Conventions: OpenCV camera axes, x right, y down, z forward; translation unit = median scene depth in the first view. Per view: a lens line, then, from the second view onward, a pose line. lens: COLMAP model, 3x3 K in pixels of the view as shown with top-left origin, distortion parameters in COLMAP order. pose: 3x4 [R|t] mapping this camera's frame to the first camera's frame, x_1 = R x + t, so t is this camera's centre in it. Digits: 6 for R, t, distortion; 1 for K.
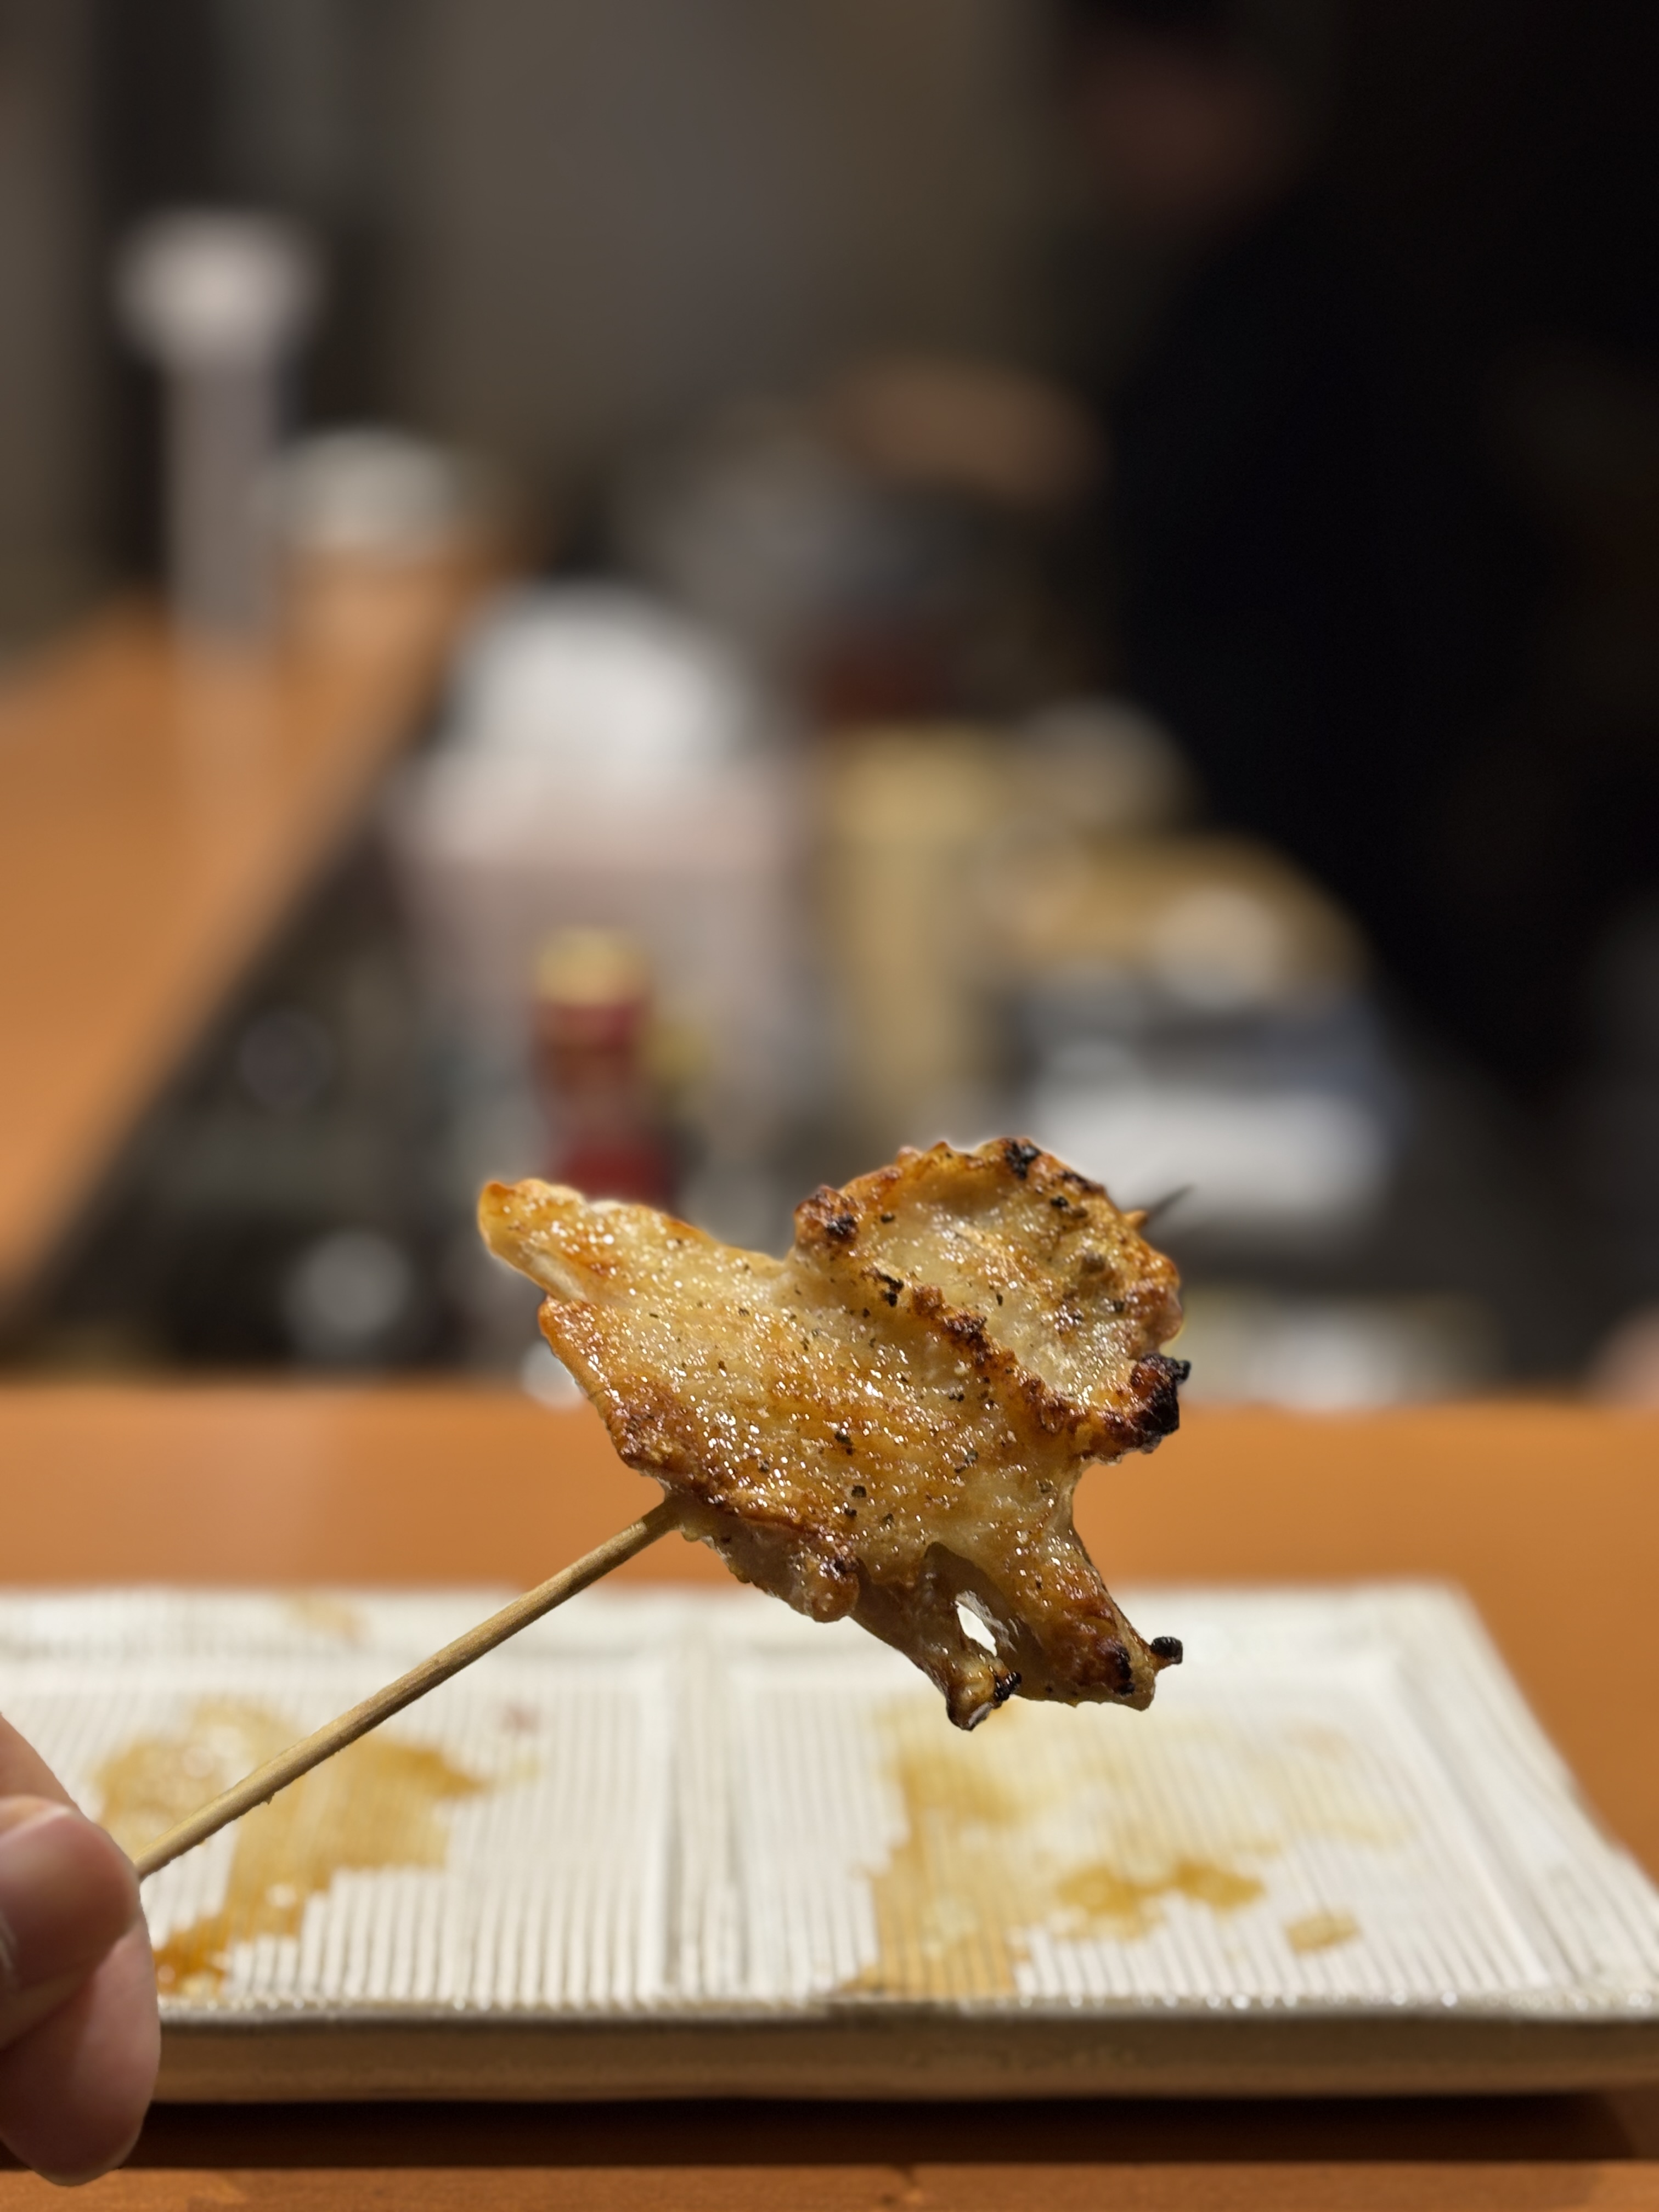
lens RADIAL K [[3607.1, 0, 834.5], [0, 3607.1, 1103.3], [0, 0, 1]] dist [0.048436, 0.000000]
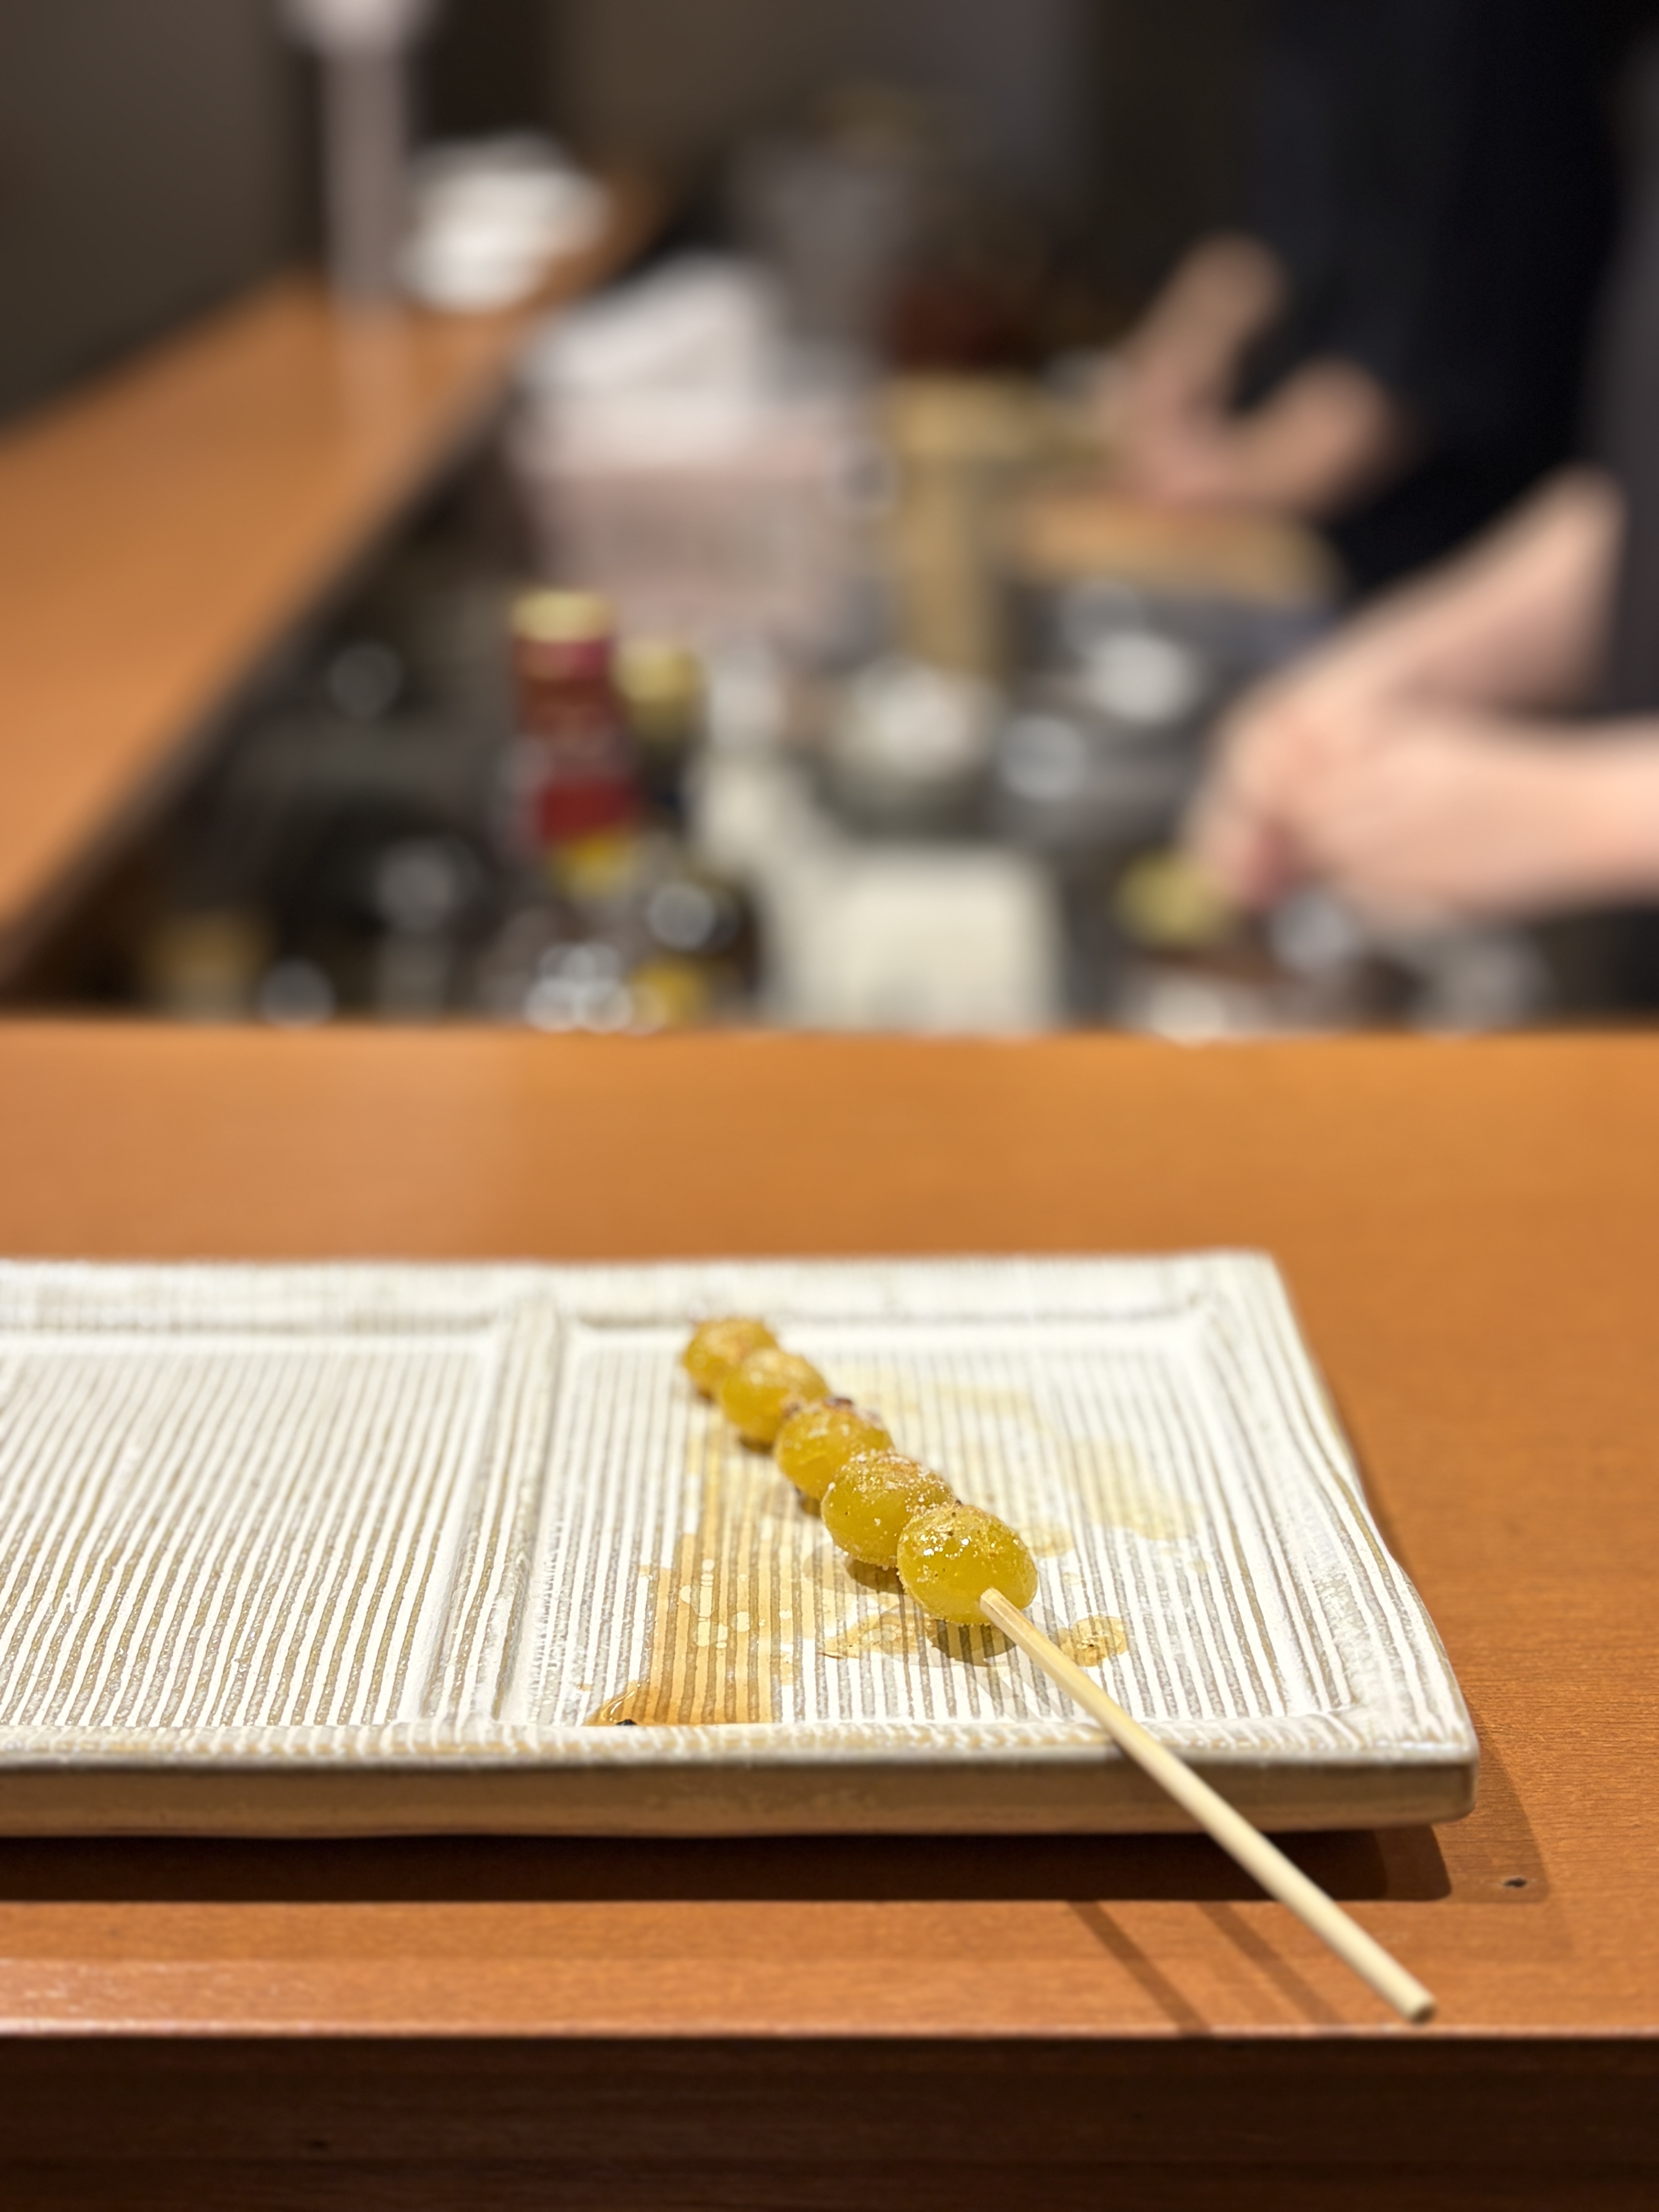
lens RADIAL K [[2879.5, 0, 821.6], [0, 2879.5, 1120.7], [0, 0, 1]] dist [0.023655, 0.000000]
pose [[0.999447, 0.000041, -0.033249, 0.090910], [0.004840, 0.989168, 0.146705, -0.034787], [0.032894, -0.146785, 0.988621, 0.239079]]
